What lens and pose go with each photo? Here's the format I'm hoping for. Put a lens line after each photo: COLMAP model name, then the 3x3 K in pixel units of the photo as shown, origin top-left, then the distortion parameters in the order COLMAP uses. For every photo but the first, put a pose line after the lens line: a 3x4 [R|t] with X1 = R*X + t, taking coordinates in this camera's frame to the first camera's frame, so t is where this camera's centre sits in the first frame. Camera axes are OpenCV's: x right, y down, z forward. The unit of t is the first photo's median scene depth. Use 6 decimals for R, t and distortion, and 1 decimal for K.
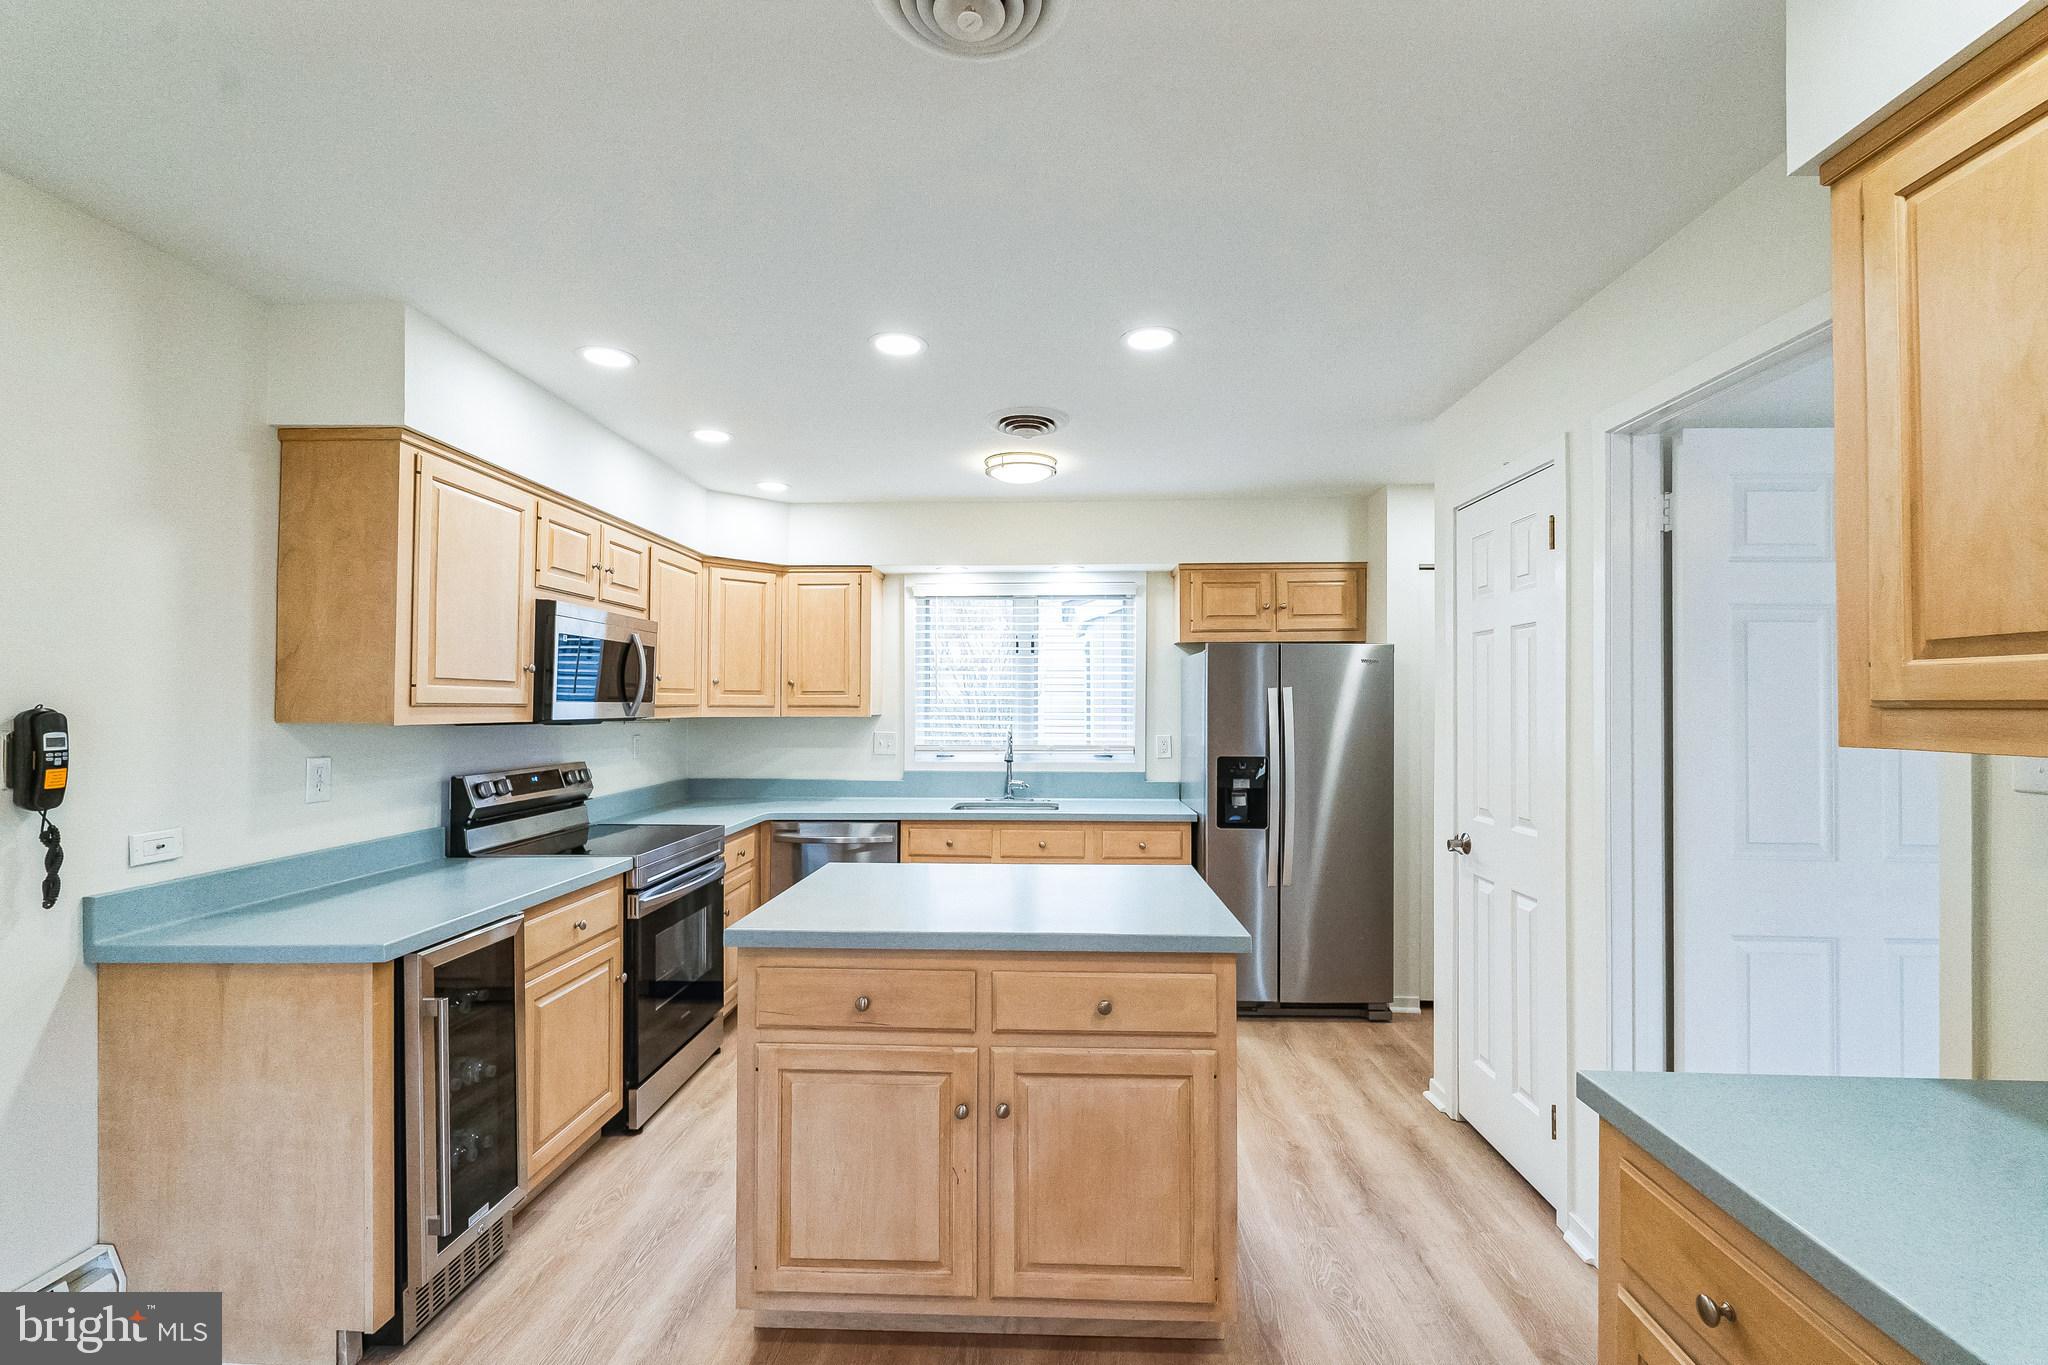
lens RADIAL K [[910.3, 0, 1023.8], [0, 910.3, 697.0], [0, 0, 1]] dist [-0.001531, -0.000286]
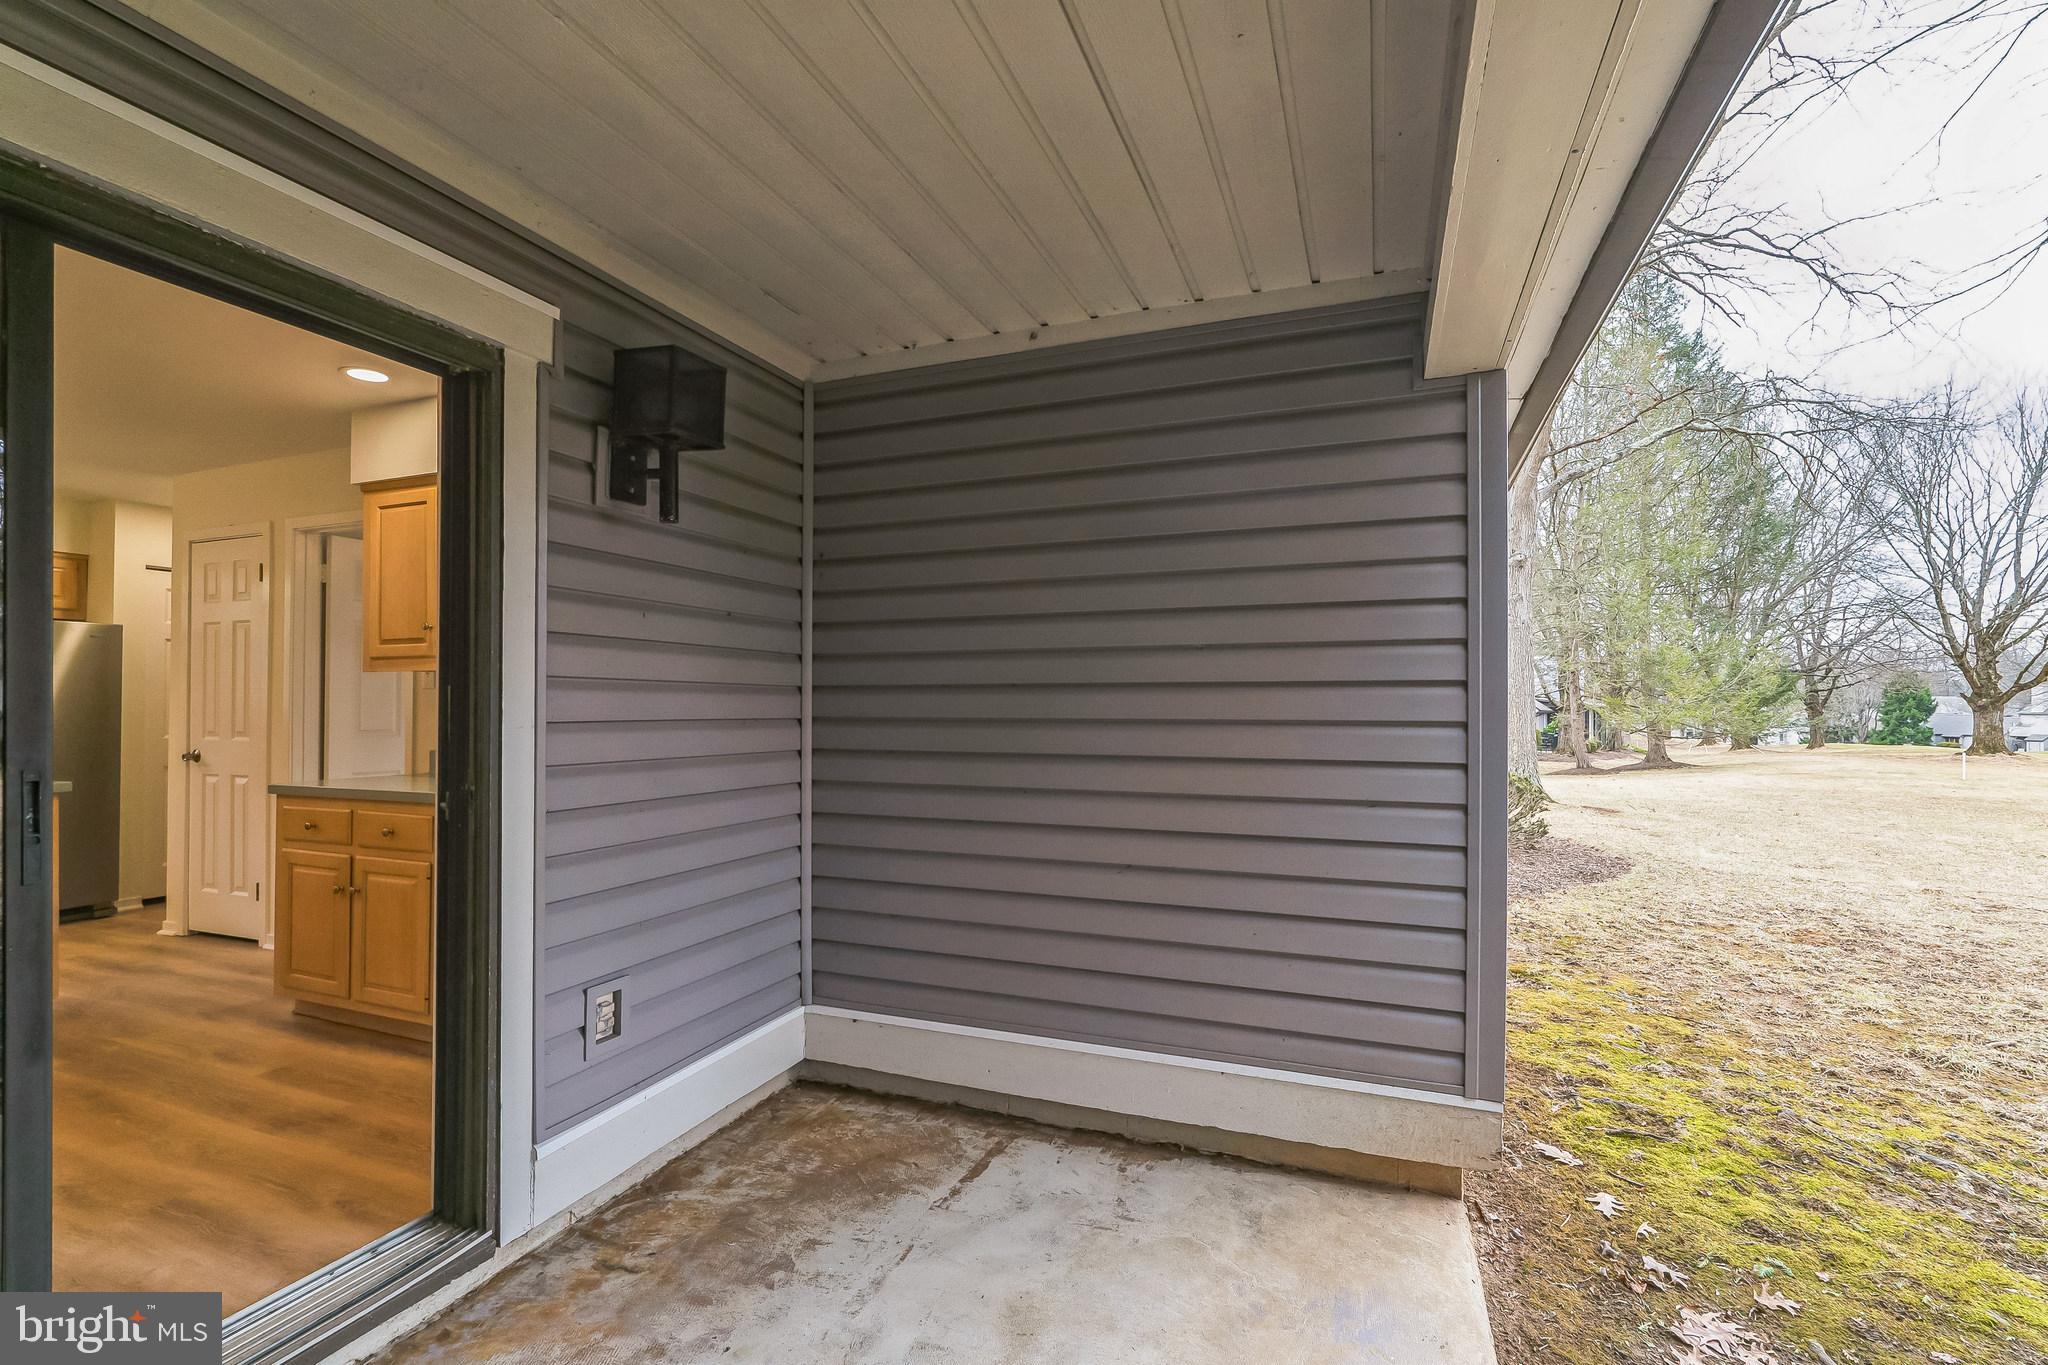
lens RADIAL K [[910.3, 0, 1023.8], [0, 910.3, 697.0], [0, 0, 1]] dist [-0.001531, -0.000286]
pose [[0.337356, 0.010363, 0.941320, -0.575026], [-0.010516, 0.999918, -0.007239, 0.061781], [-0.941319, -0.007457, 0.337437, -0.984582]]
